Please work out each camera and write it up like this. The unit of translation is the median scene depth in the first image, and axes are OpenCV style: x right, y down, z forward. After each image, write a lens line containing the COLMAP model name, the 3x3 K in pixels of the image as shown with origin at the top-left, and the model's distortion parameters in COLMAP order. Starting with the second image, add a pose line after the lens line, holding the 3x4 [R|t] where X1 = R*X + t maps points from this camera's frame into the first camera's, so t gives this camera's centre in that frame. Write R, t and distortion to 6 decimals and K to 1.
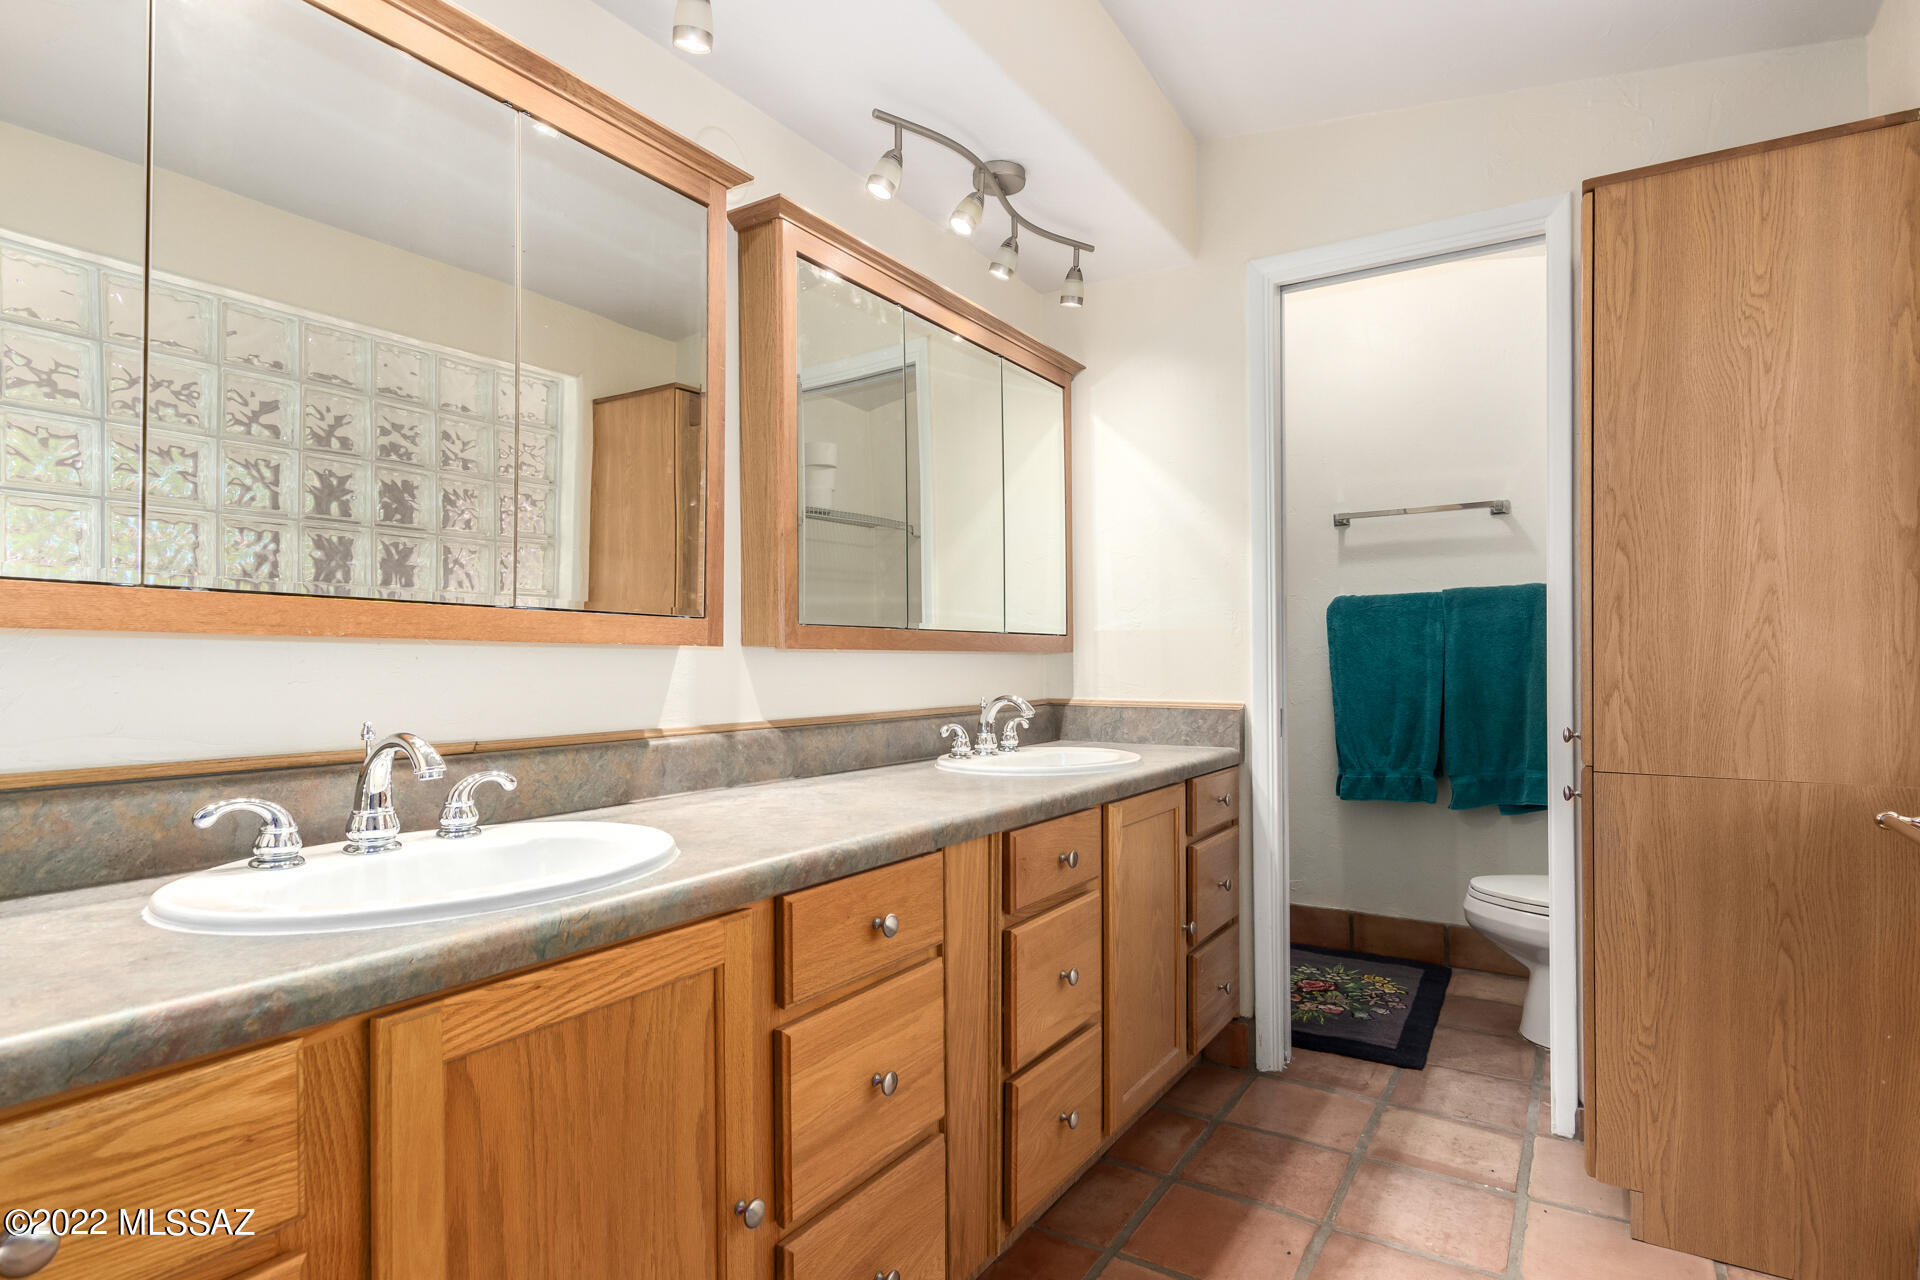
lens RADIAL K [[989.8, 0, 960.0], [0, 989.8, 640.0], [0, 0, 1]] dist [-0.004411, -0.000141]
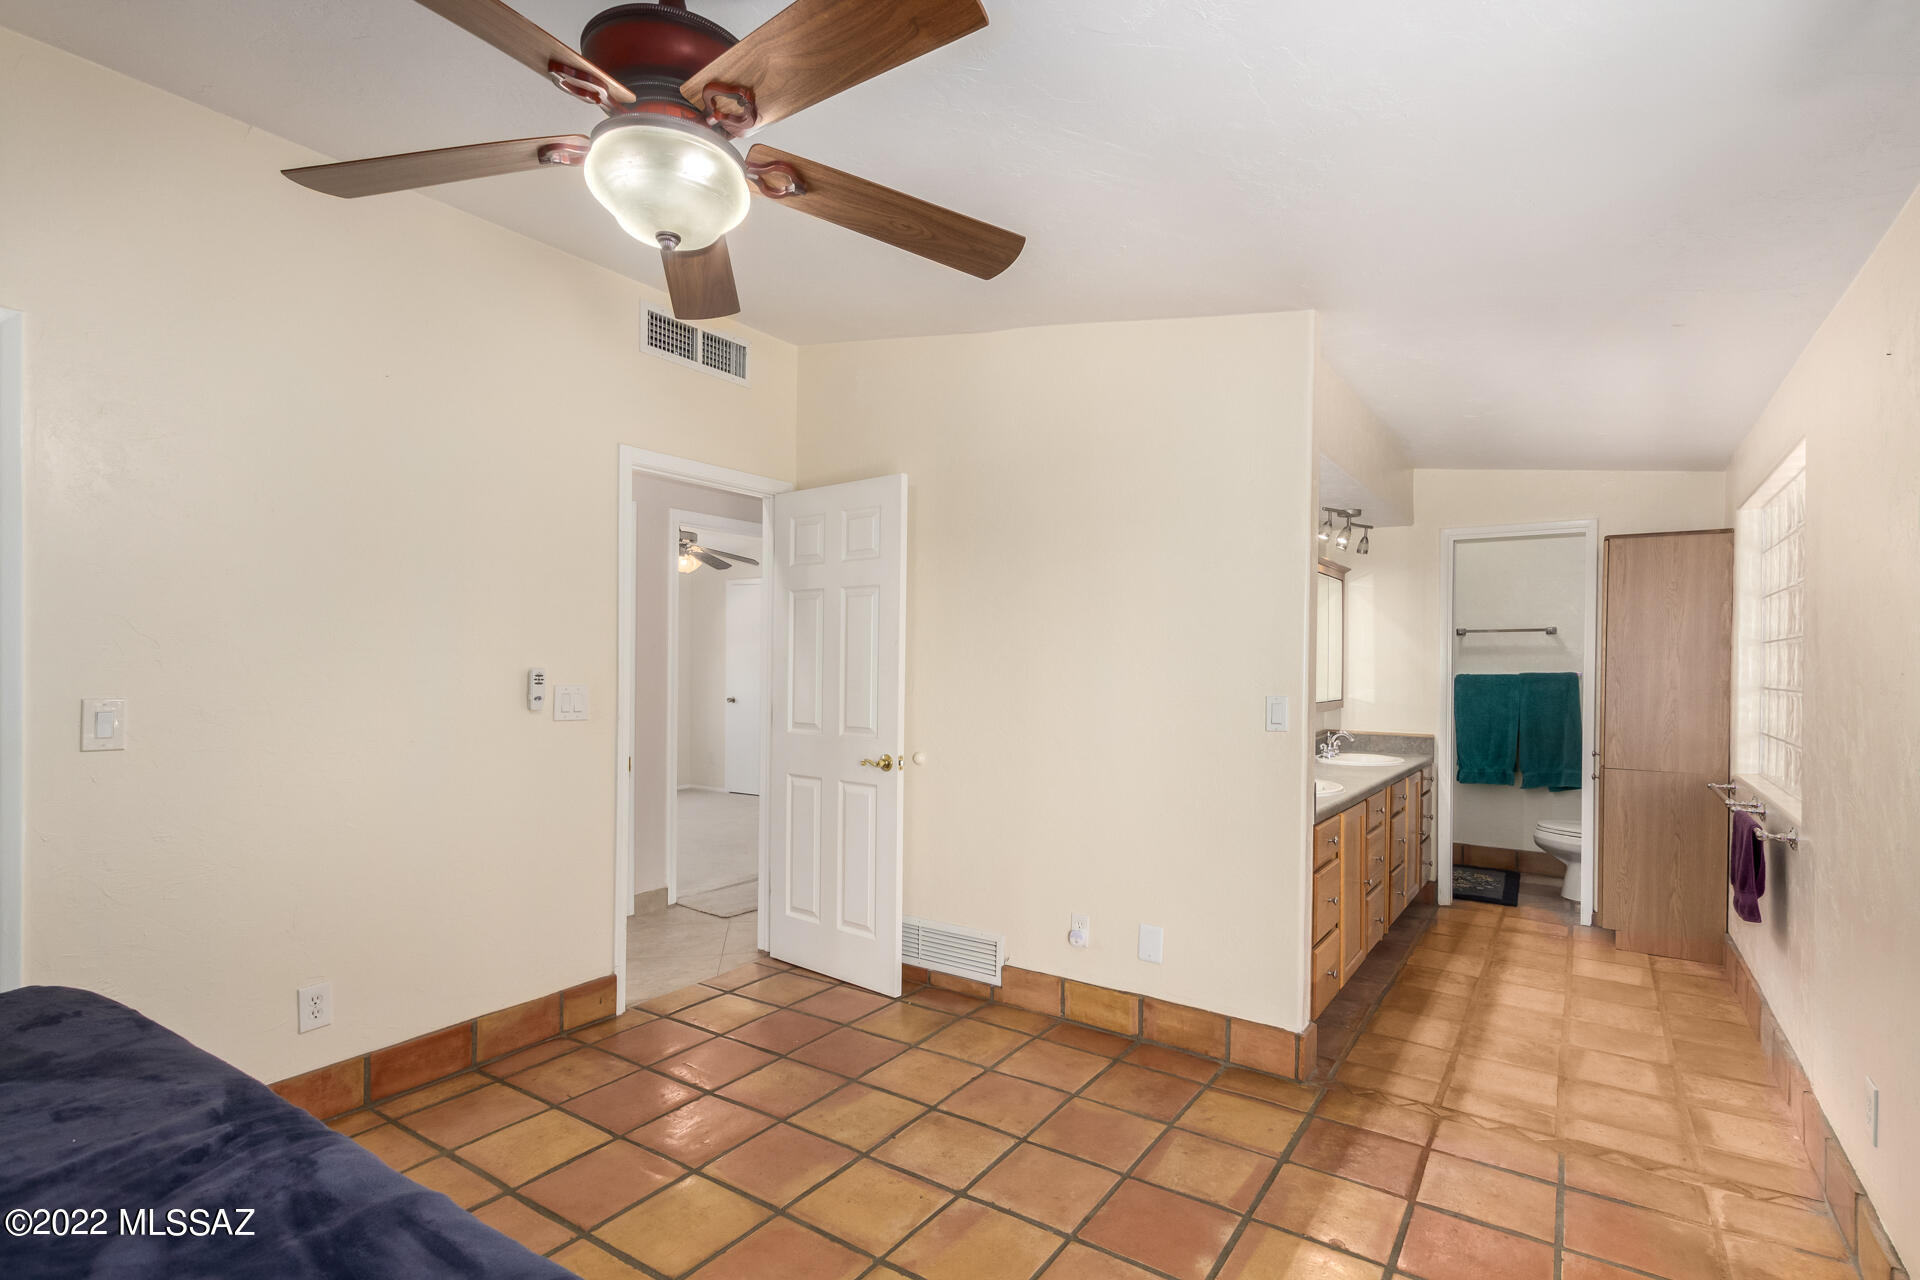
lens RADIAL K [[904.2, 0, 967.3], [0, 904.2, 656.0], [0, 0, 1]] dist [0.002595, -0.000869]
pose [[0.999493, 0.012115, -0.029433, -0.659330], [-0.011780, 0.999864, 0.011549, -0.115400], [0.029569, -0.011196, 0.999500, -0.972159]]
